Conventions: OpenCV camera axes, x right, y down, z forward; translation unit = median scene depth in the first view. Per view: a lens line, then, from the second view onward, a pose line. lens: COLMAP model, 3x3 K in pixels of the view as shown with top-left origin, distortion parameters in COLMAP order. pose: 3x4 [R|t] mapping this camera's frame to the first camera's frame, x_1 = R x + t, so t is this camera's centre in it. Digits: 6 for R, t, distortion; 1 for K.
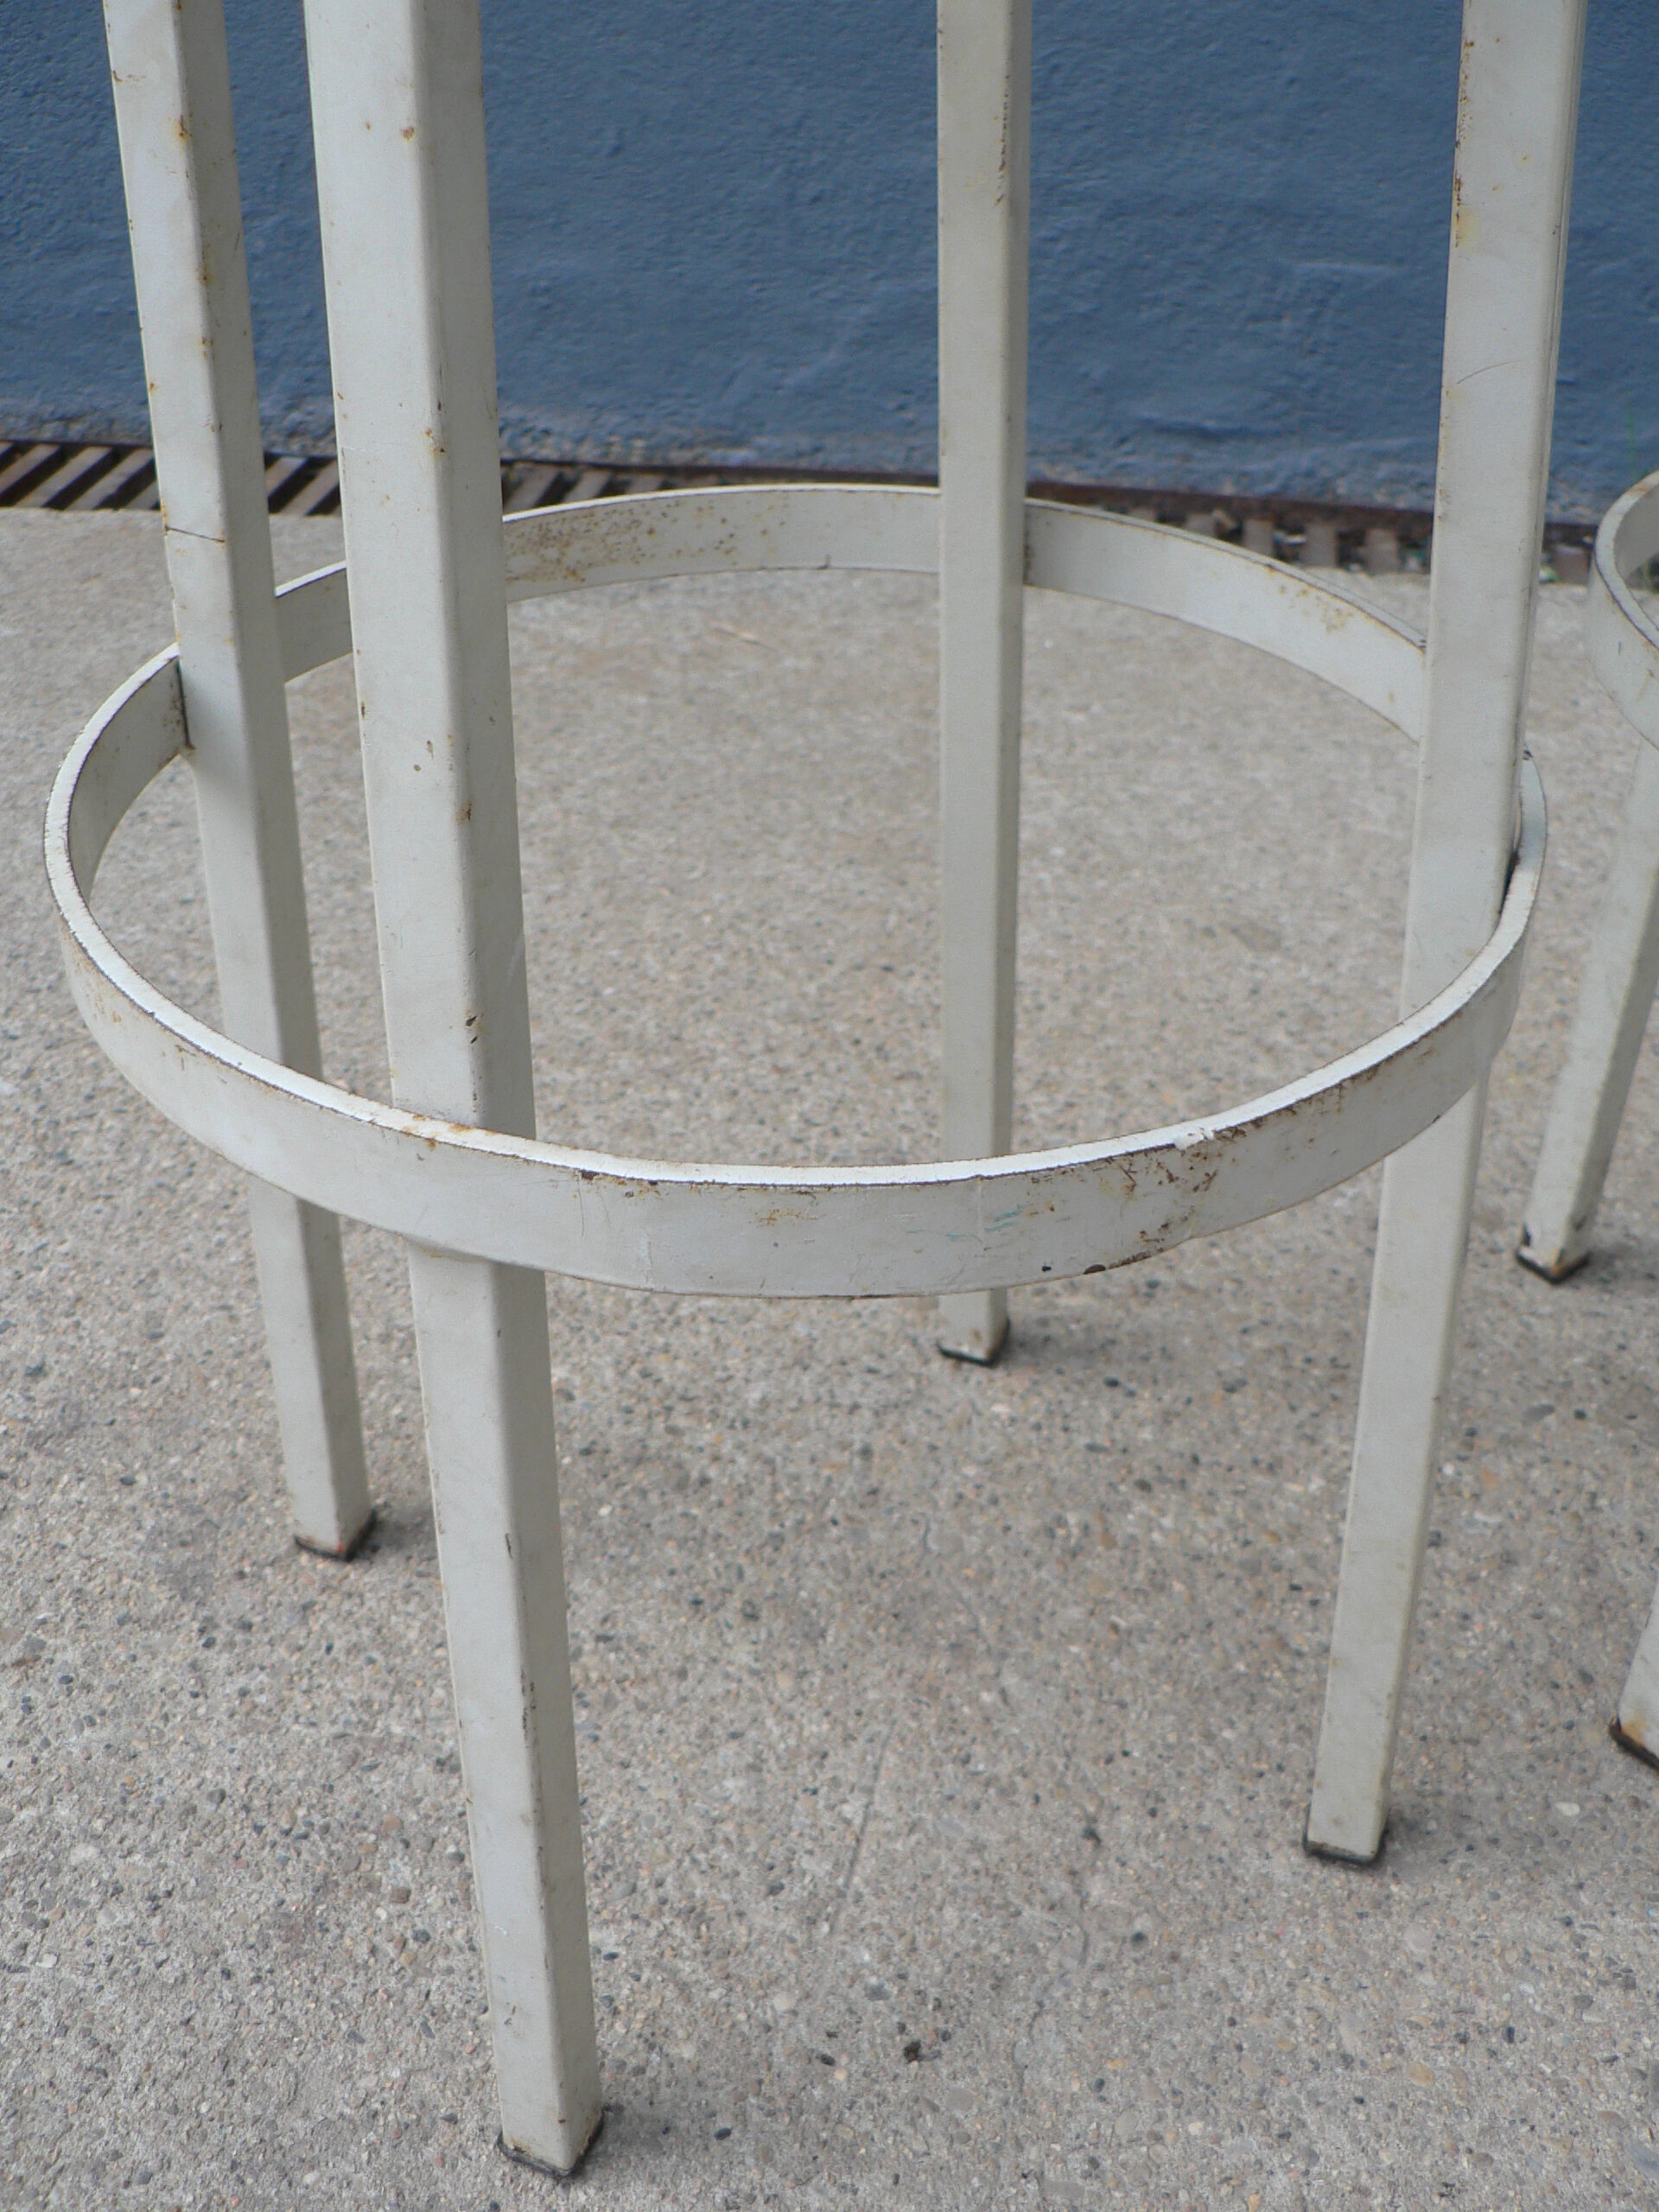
lens RADIAL K [[2407.3, 0, 800.7], [0, 2407.3, 1169.3], [0, 0, 1]] dist [-0.179631, 0.161662]
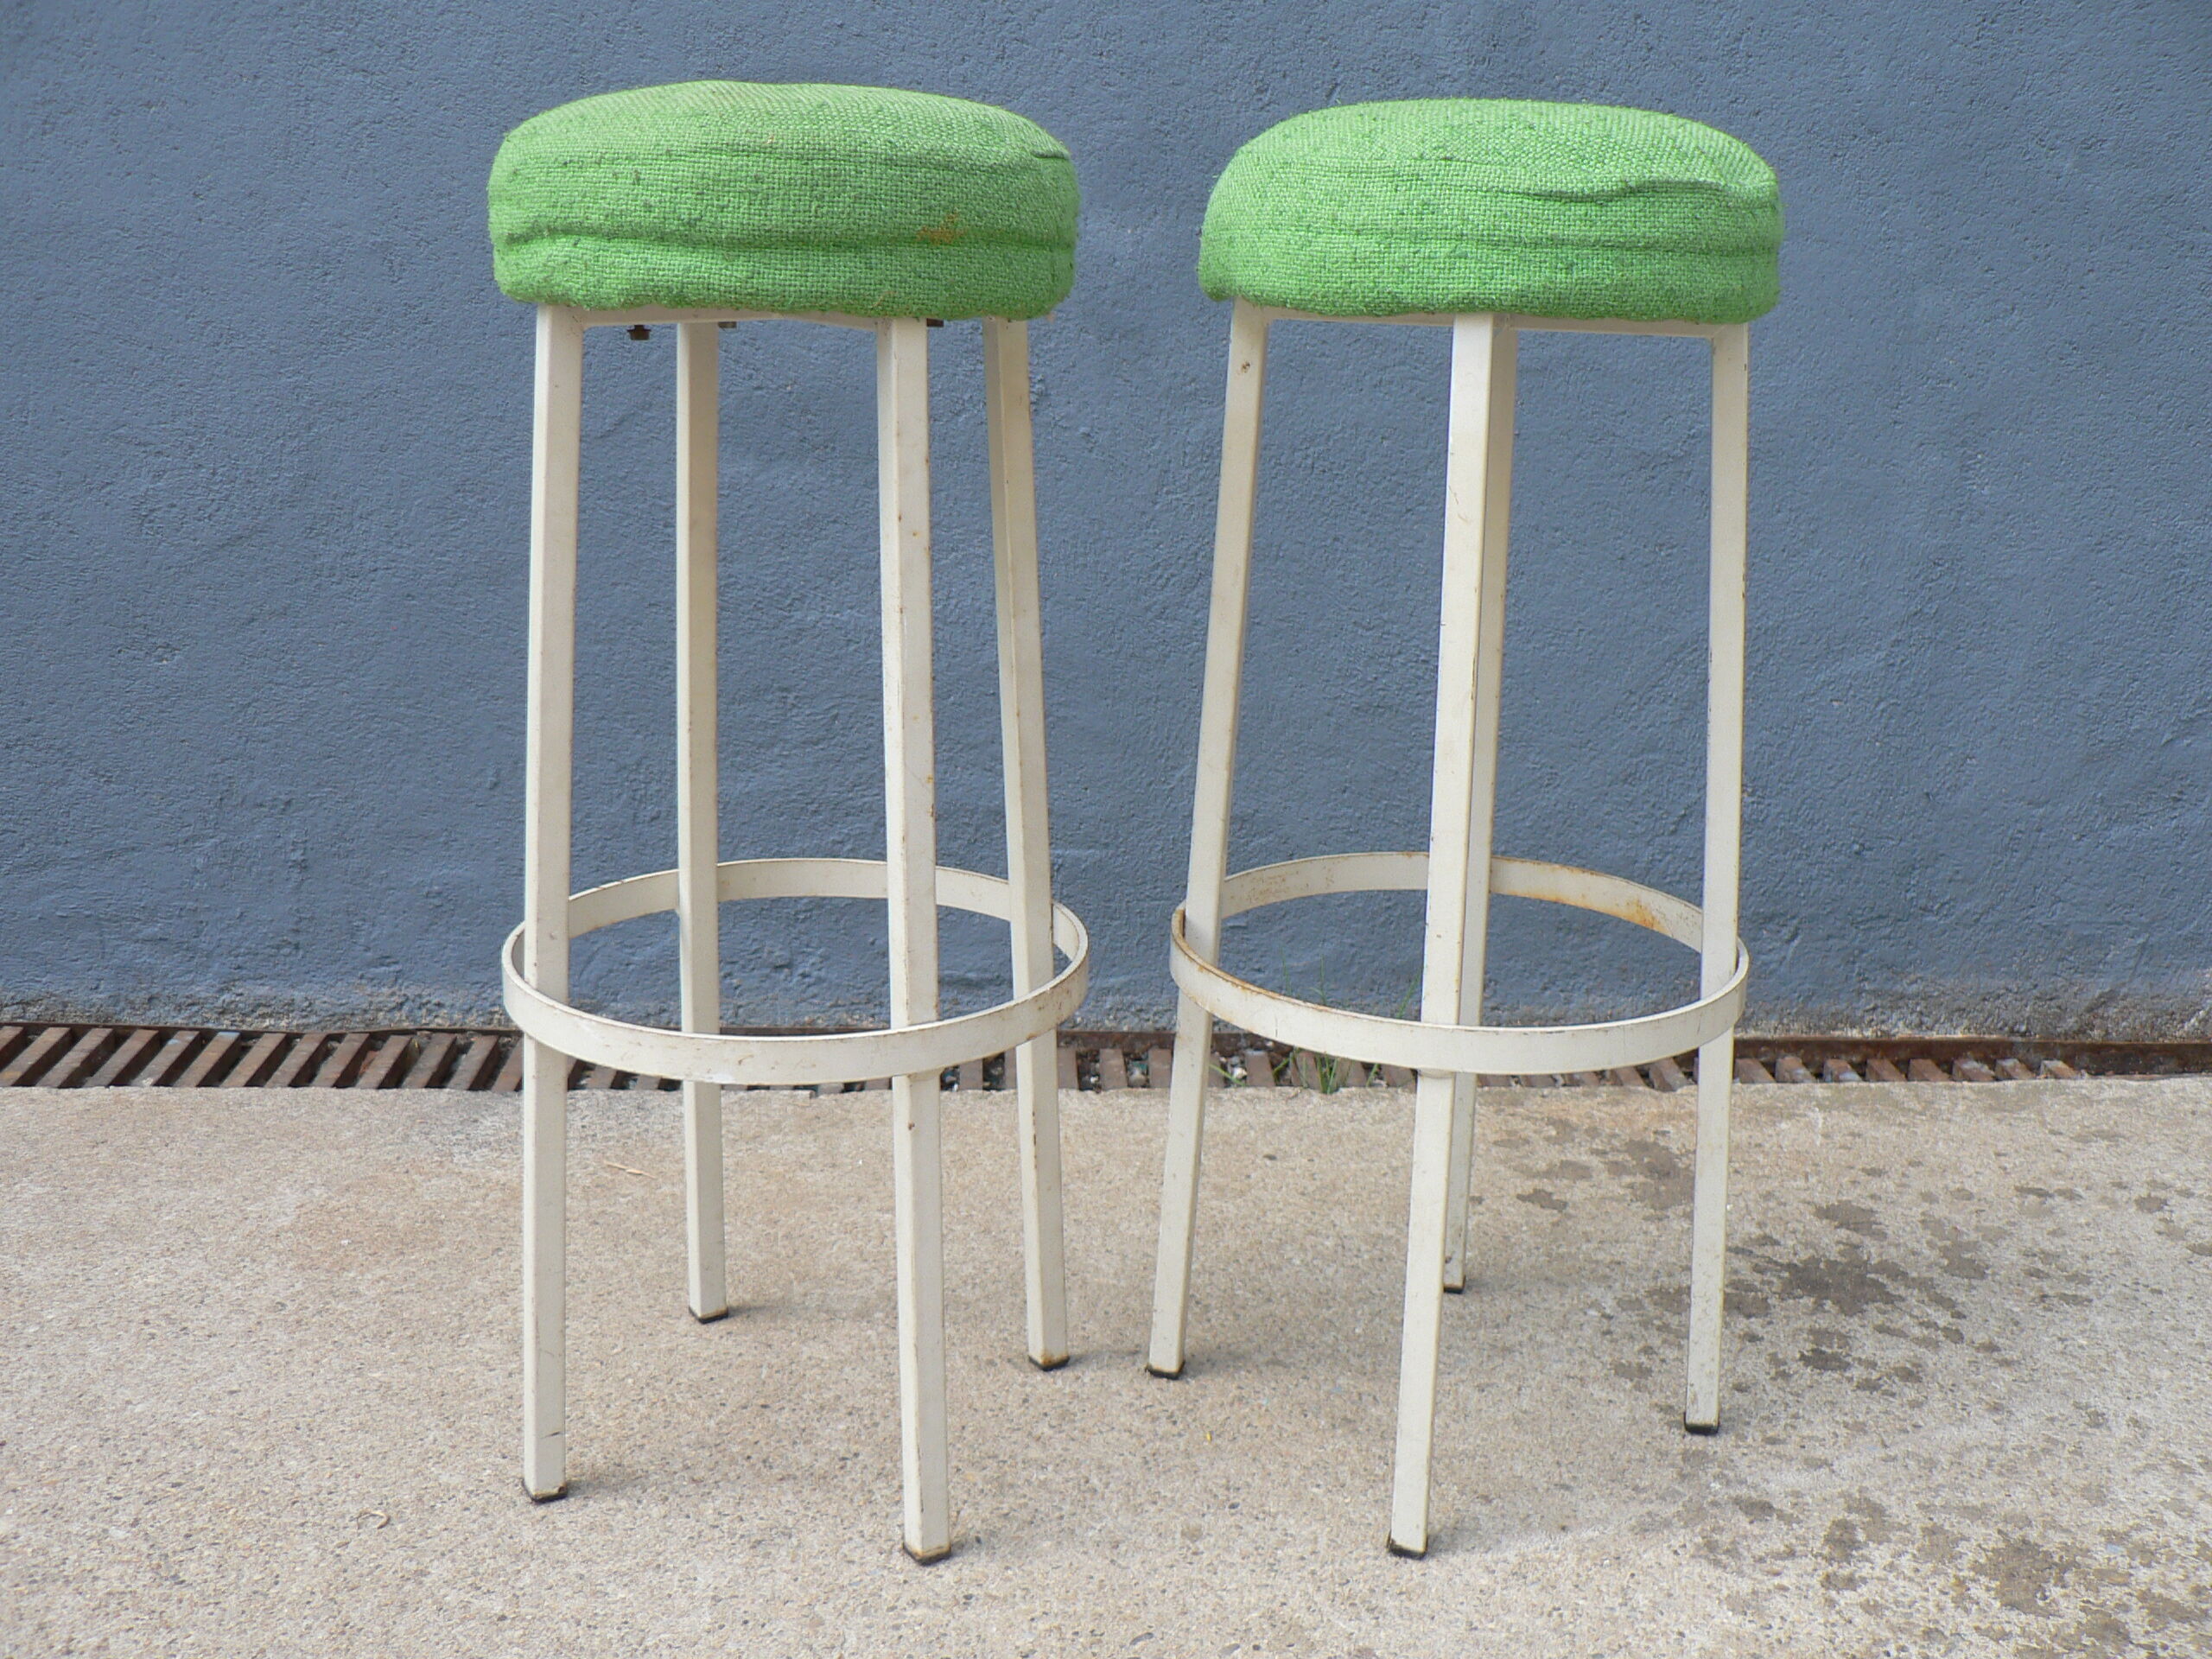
lens RADIAL K [[2426.5, 0, 1106.2], [0, 2426.5, 820.8], [0, 0, 1]] dist [-0.195836, 0.220705]
pose [[0.976792, -0.034658, 0.211366, -0.062149], [0.104055, 0.939331, -0.326849, 0.086057], [-0.187214, 0.341257, 0.921138, -0.519517]]
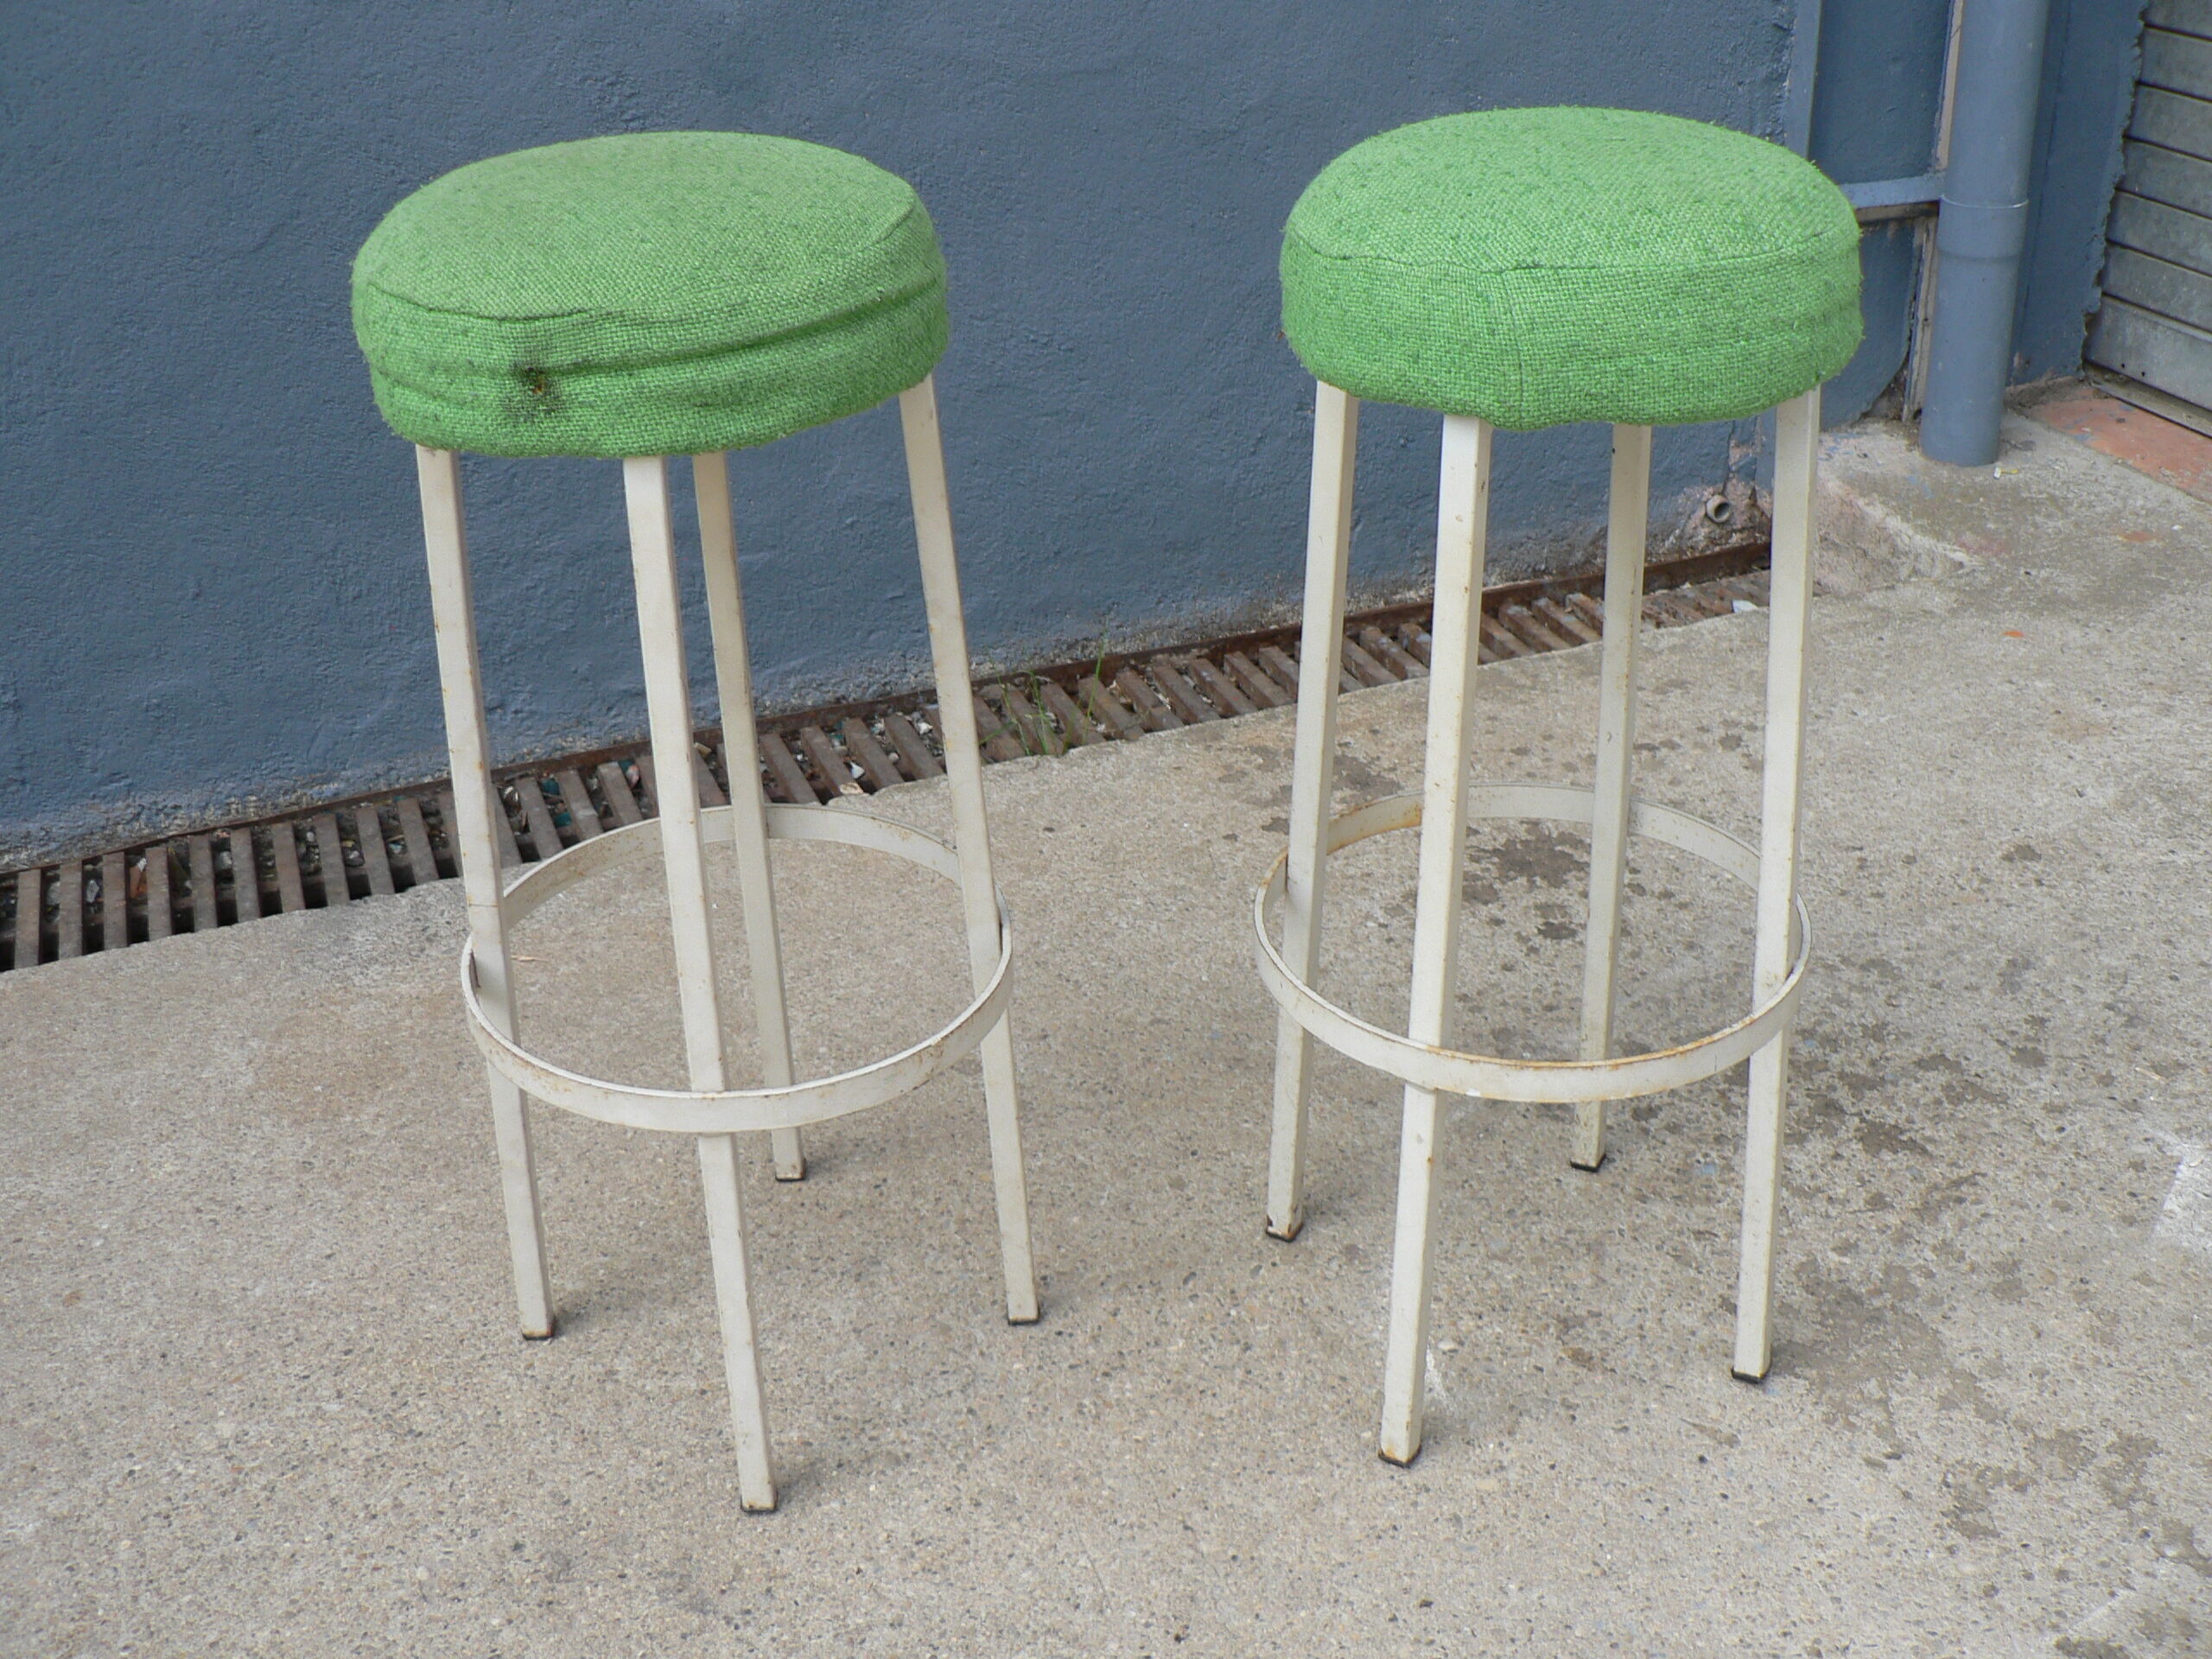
lens RADIAL K [[2426.5, 0, 1106.2], [0, 2426.5, 820.8], [0, 0, 1]] dist [-0.195836, 0.220705]
pose [[0.852281, -0.266474, 0.450121, -0.560325], [0.319383, 0.946587, -0.044350, -0.190018], [-0.414261, 0.181560, 0.891866, -0.763327]]
